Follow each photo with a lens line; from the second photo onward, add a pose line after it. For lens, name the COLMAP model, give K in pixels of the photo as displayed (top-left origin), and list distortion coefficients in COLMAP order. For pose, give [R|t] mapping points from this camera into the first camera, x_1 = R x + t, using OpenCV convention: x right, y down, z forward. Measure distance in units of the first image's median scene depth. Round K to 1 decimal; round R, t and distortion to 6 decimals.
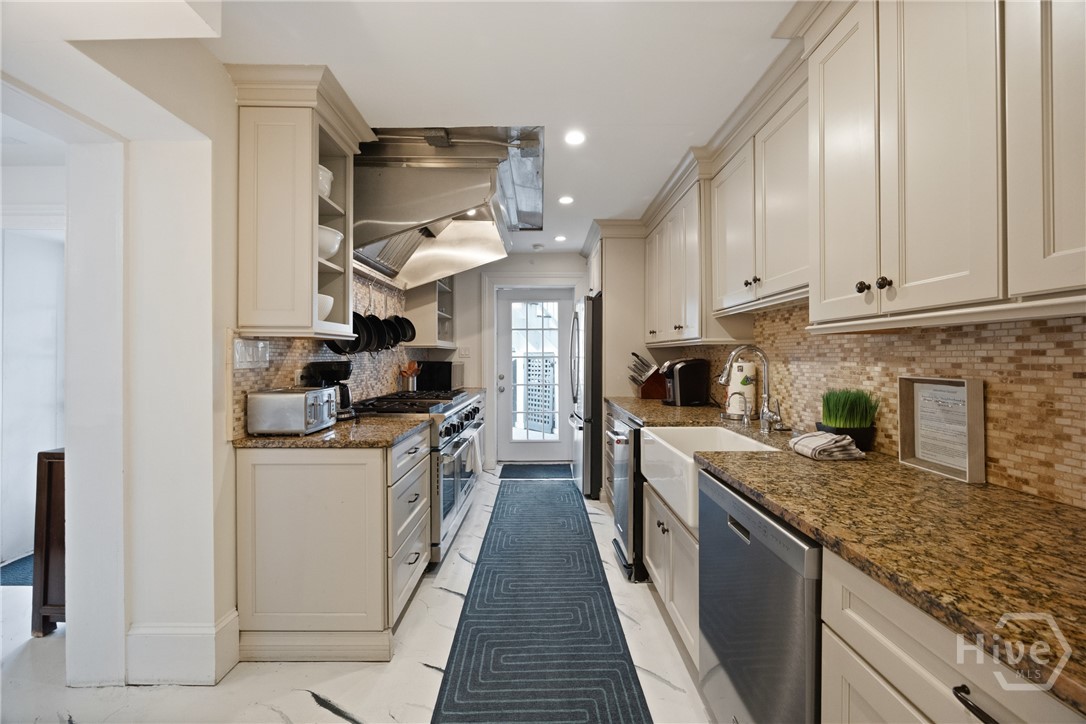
lens RADIAL K [[414.5, 0, 543.0], [0, 414.5, 362.0], [0, 0, 1]] dist [-0.015123, -0.000045]
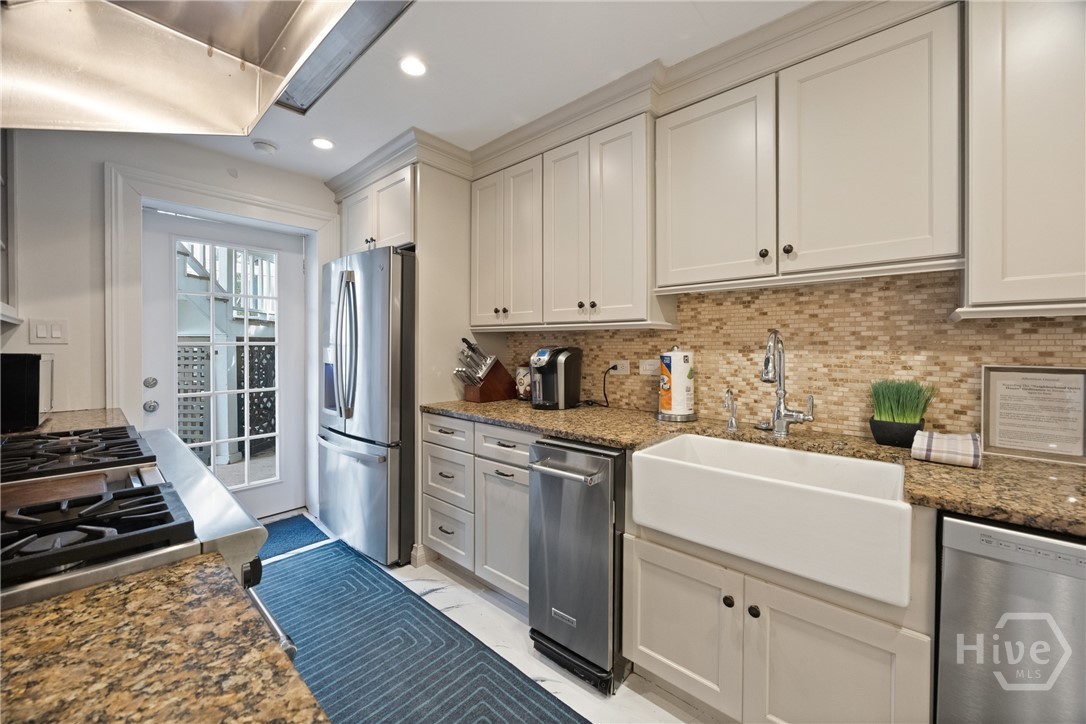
lens RADIAL K [[415.7, 0, 544.8], [0, 415.7, 351.9], [0, 0, 1]] dist [-0.008110, 0.000018]
pose [[0.672236, -0.006678, 0.740307, -0.369675], [0.003911, 0.999977, 0.005470, -0.004407], [-0.740326, -0.000782, 0.672247, 0.734638]]
